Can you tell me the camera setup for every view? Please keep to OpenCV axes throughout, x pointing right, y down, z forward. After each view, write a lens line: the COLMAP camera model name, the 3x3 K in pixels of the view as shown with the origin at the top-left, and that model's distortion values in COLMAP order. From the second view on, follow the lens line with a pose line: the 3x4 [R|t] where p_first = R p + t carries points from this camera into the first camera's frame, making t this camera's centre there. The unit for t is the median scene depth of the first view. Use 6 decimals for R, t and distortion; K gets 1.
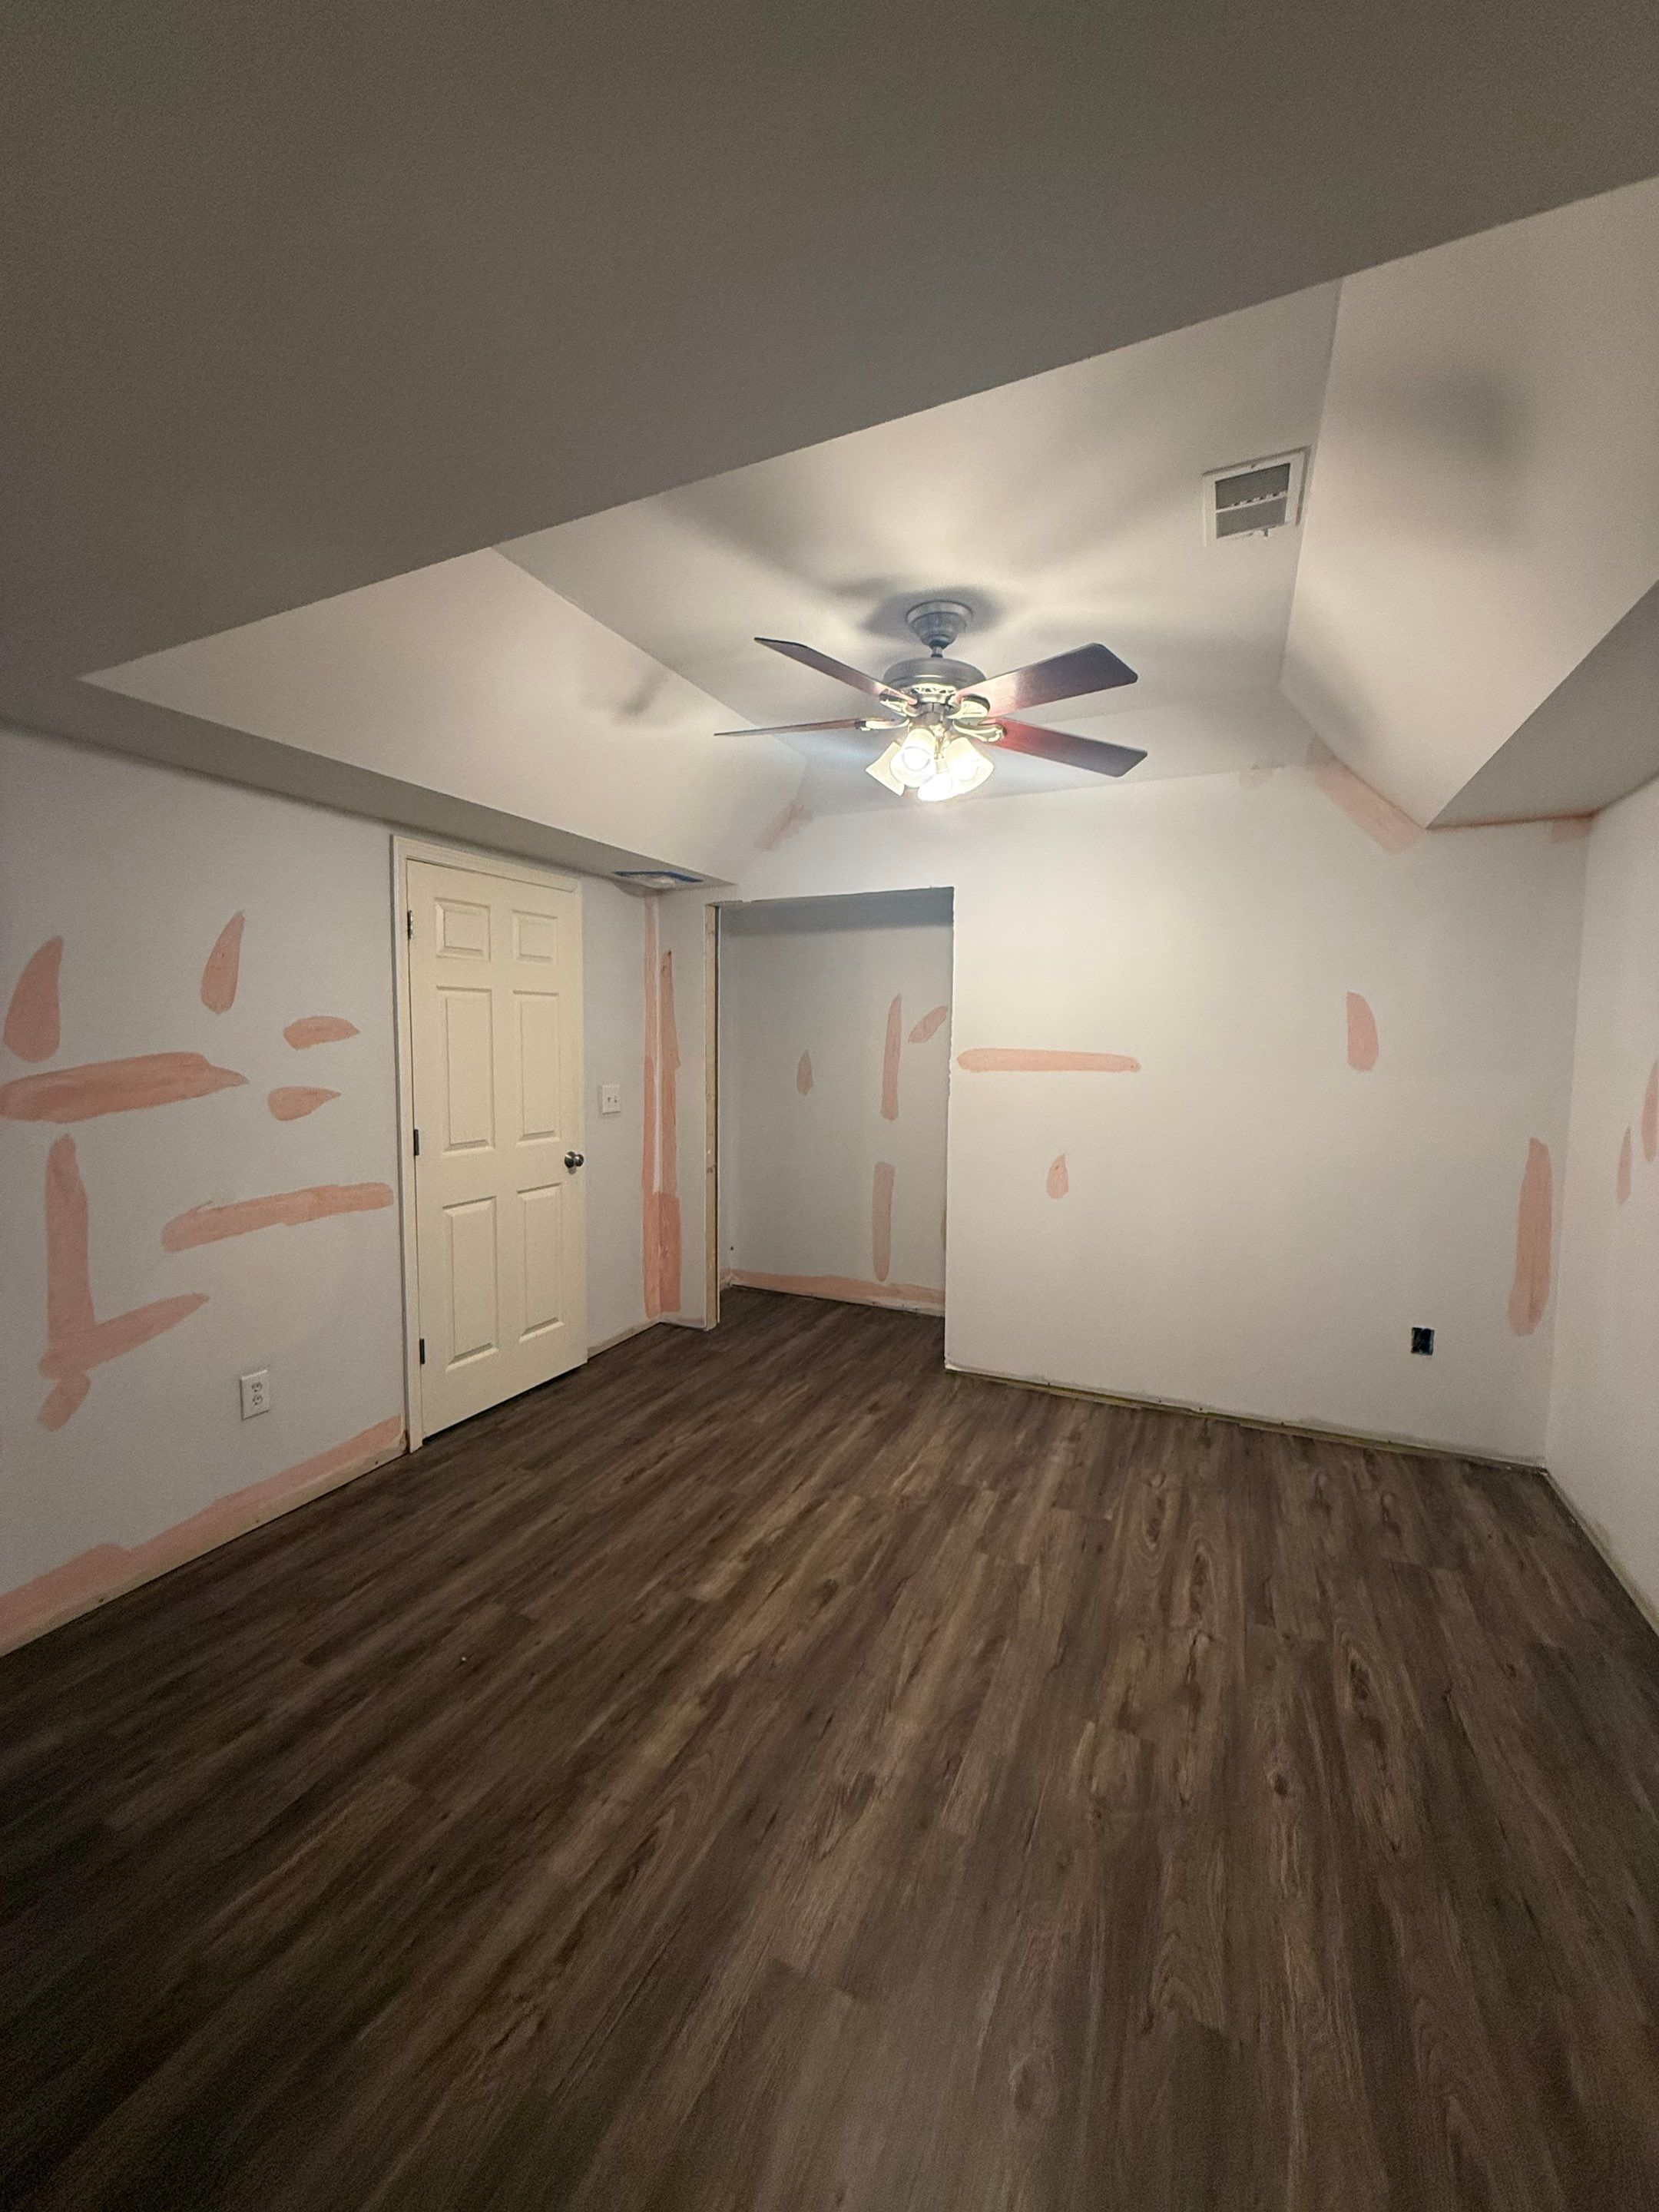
lens RADIAL K [[886.3, 0, 829.5], [0, 886.3, 1106.0], [0, 0, 1]] dist [0.000292, 0.000191]
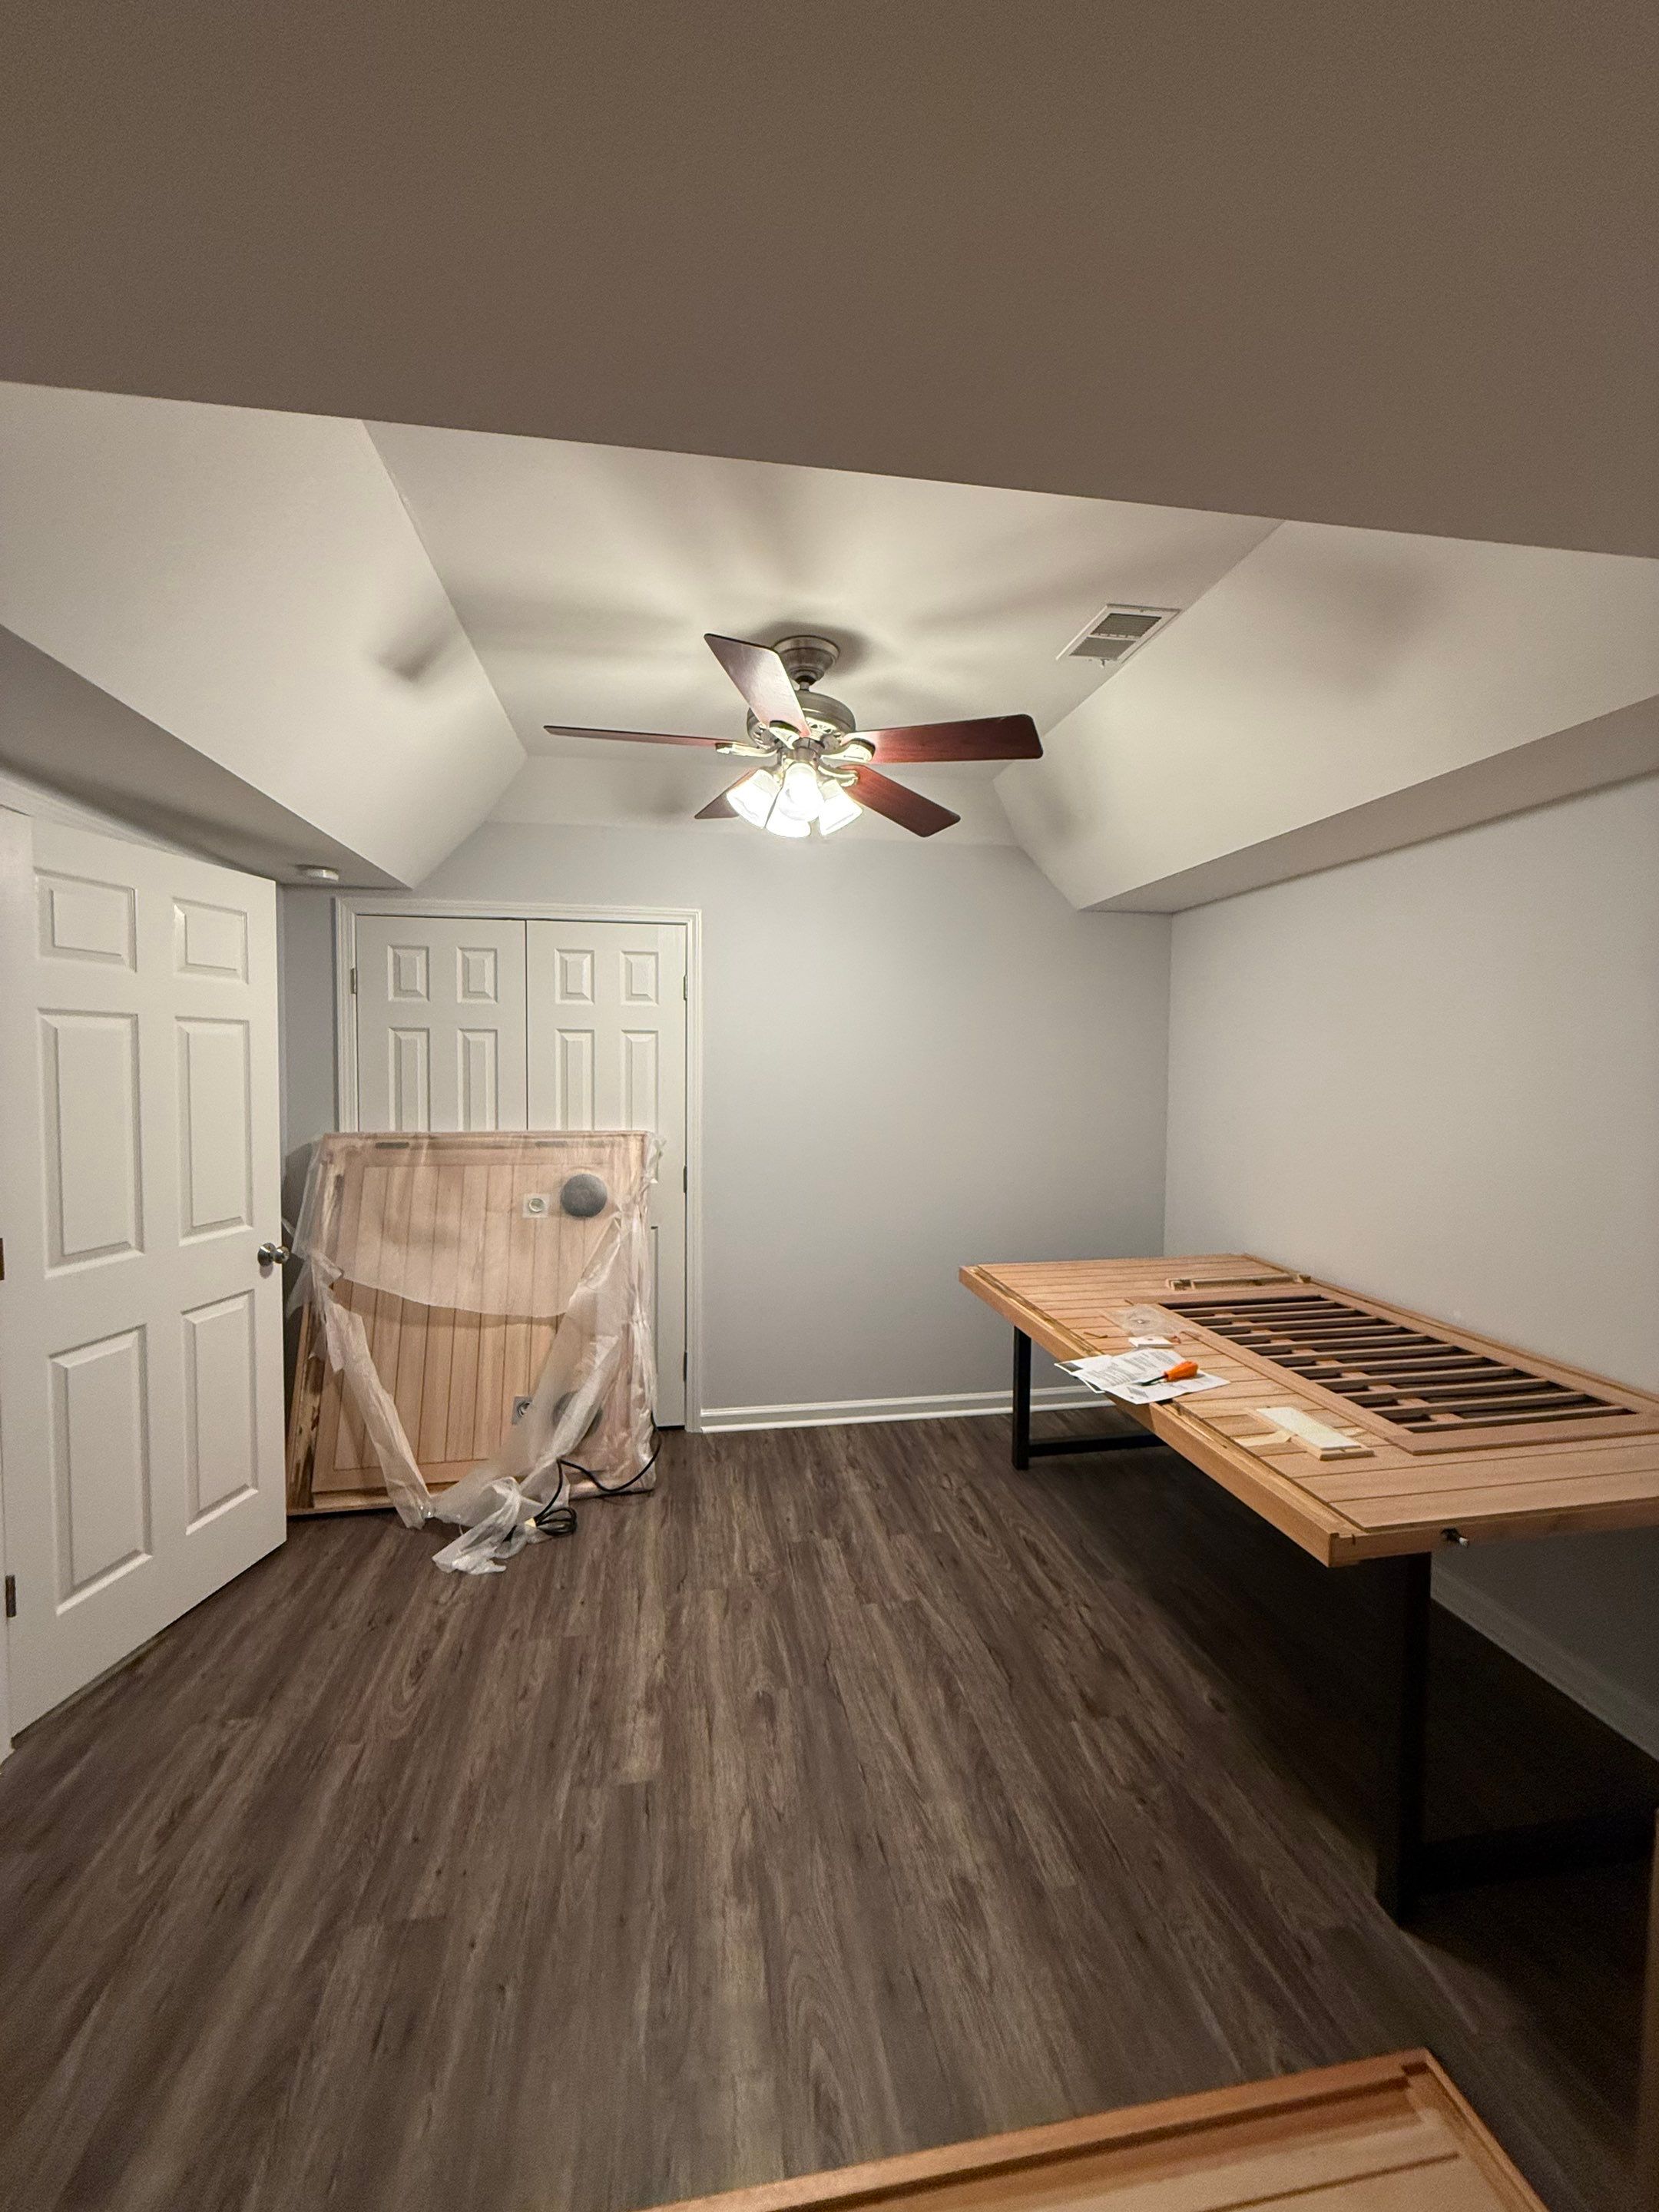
lens RADIAL K [[892.3, 0, 822.6], [0, 892.3, 1092.6], [0, 0, 1]] dist [-0.001965, -0.000304]
pose [[0.829969, -0.030764, 0.556961, -0.425851], [0.053665, 0.998250, -0.024831, -0.039065], [-0.555222, 0.050498, 0.830168, 0.194886]]
